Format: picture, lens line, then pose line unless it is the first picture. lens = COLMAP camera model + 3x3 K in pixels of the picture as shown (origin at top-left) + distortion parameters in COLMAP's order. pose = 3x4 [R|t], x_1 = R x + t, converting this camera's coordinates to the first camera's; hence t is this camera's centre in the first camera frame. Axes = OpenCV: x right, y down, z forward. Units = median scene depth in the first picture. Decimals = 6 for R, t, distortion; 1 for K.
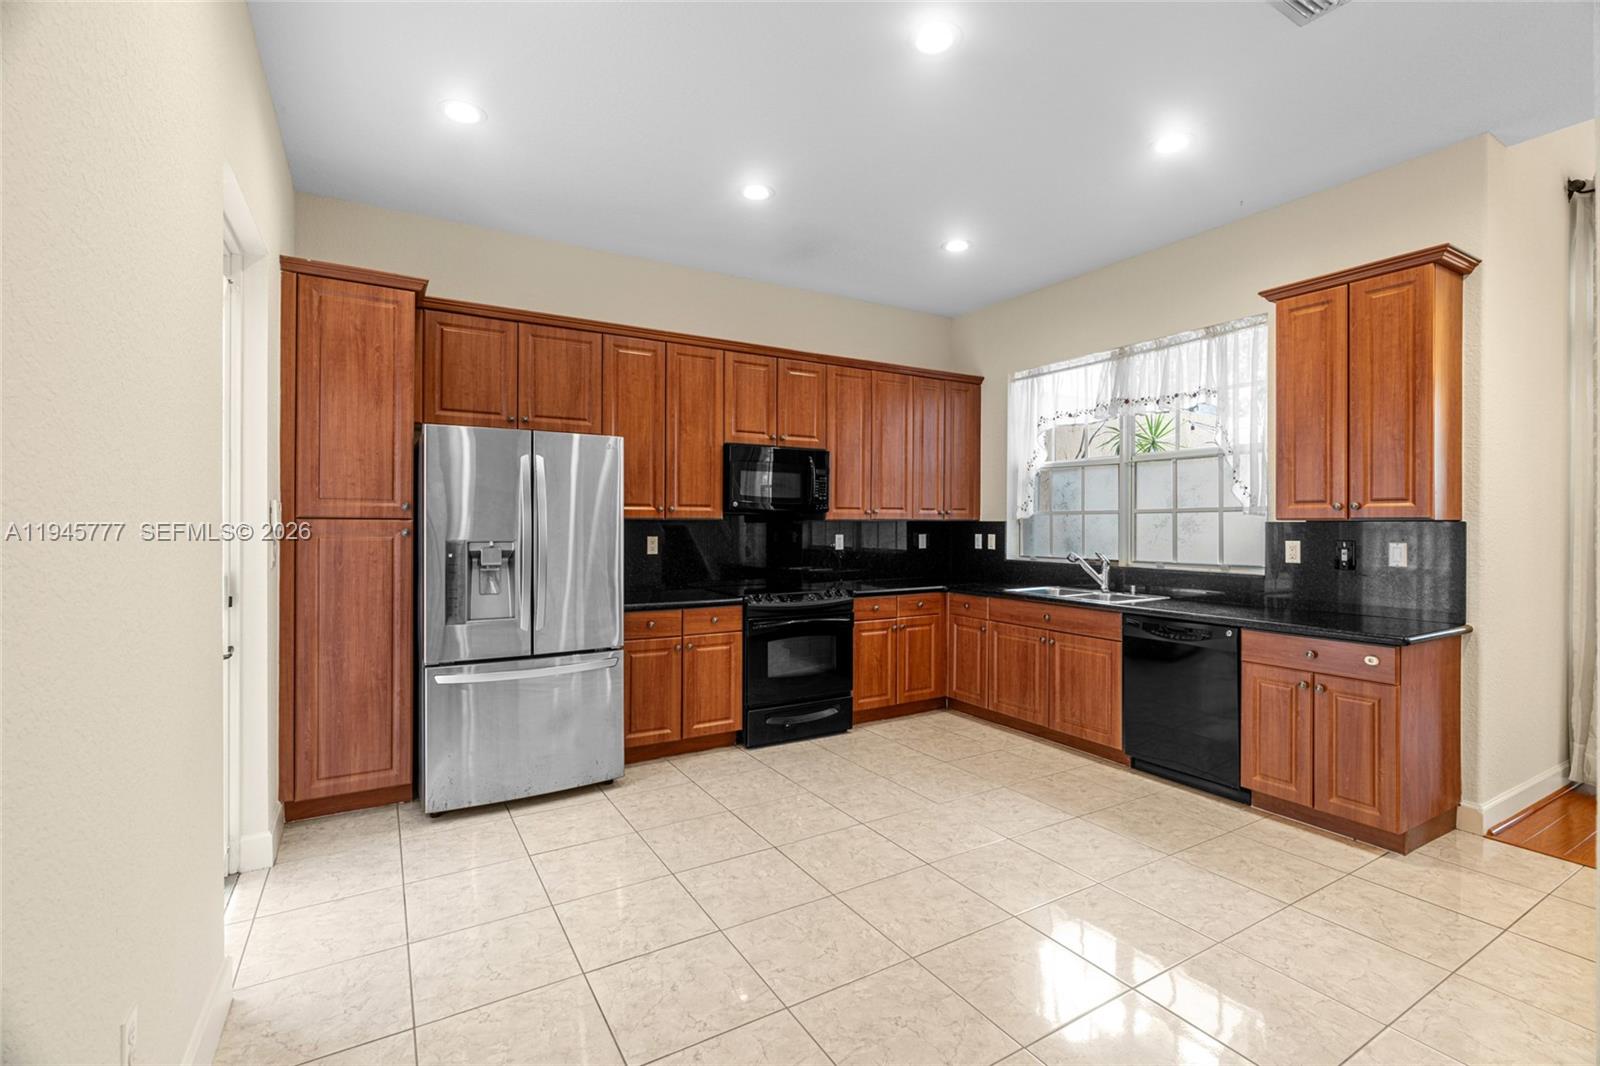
lens RADIAL K [[720.1, 0, 799.3], [0, 720.1, 527.2], [0, 0, 1]] dist [-0.007849, 0.001765]
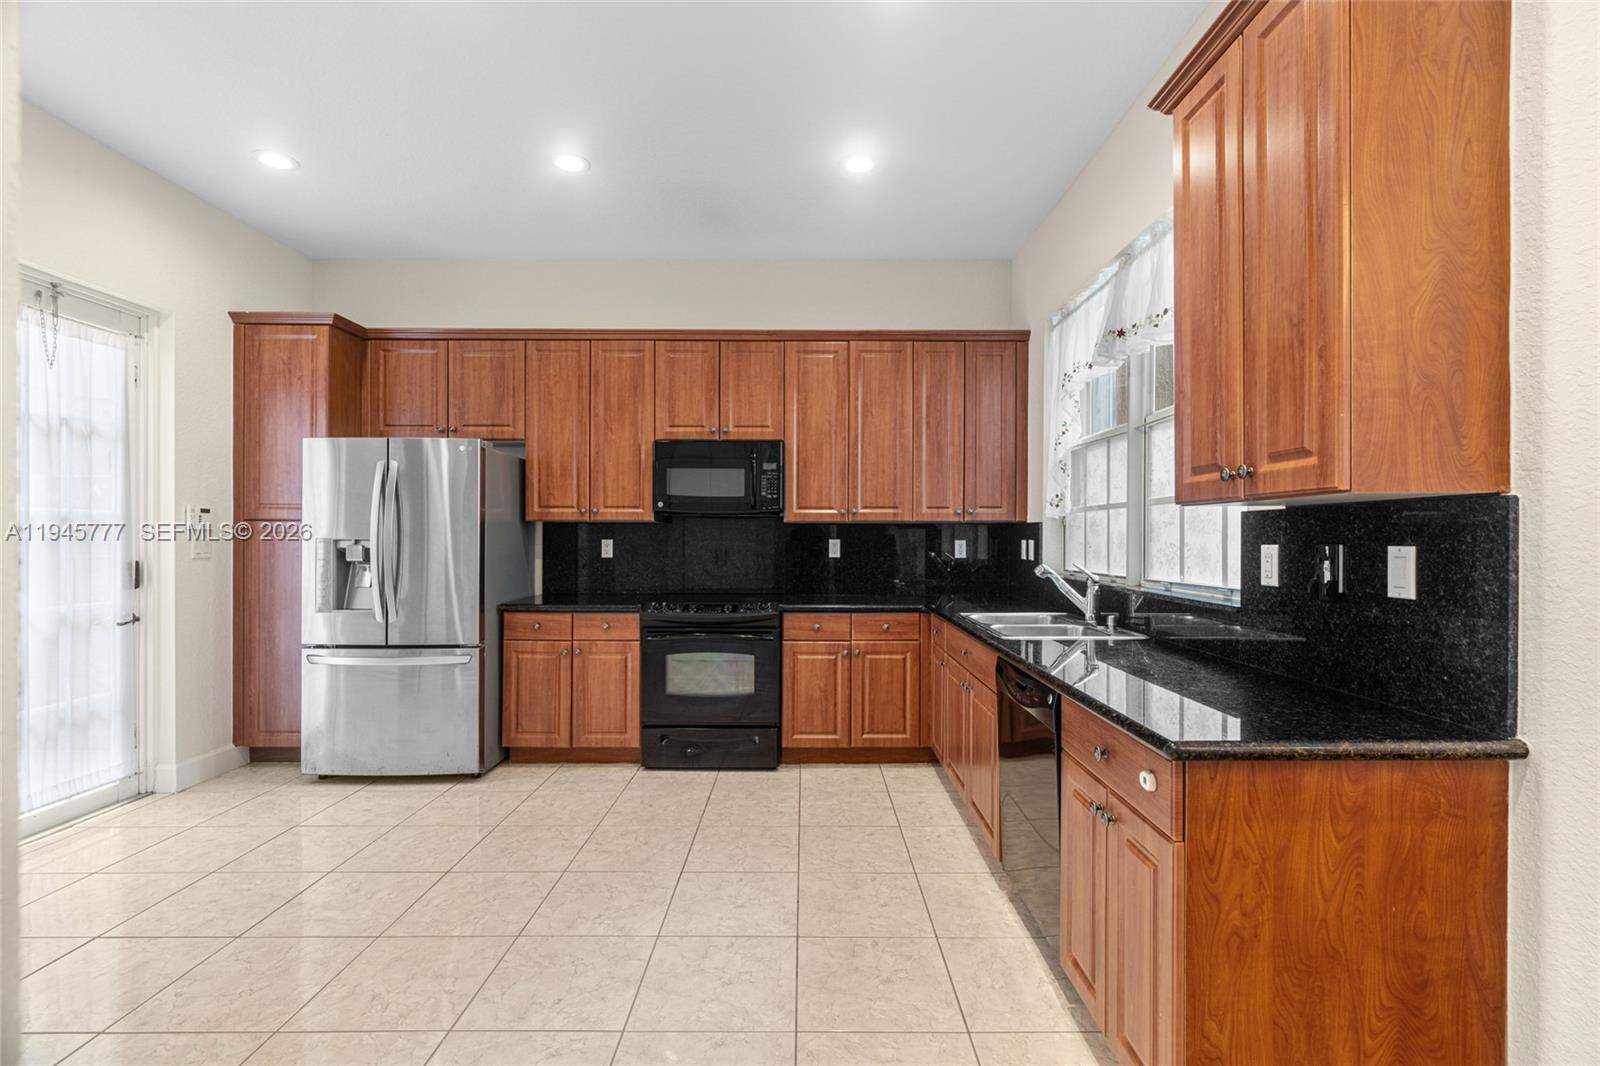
lens RADIAL K [[720.1, 0, 808.6], [0, 720.1, 542.1], [0, 0, 1]] dist [-0.007849, 0.001765]
pose [[0.862061, 0.003758, -0.506790, 0.569571], [-0.003543, 0.999993, 0.001388, 0.015013], [0.506792, 0.000599, 0.862068, 0.307813]]
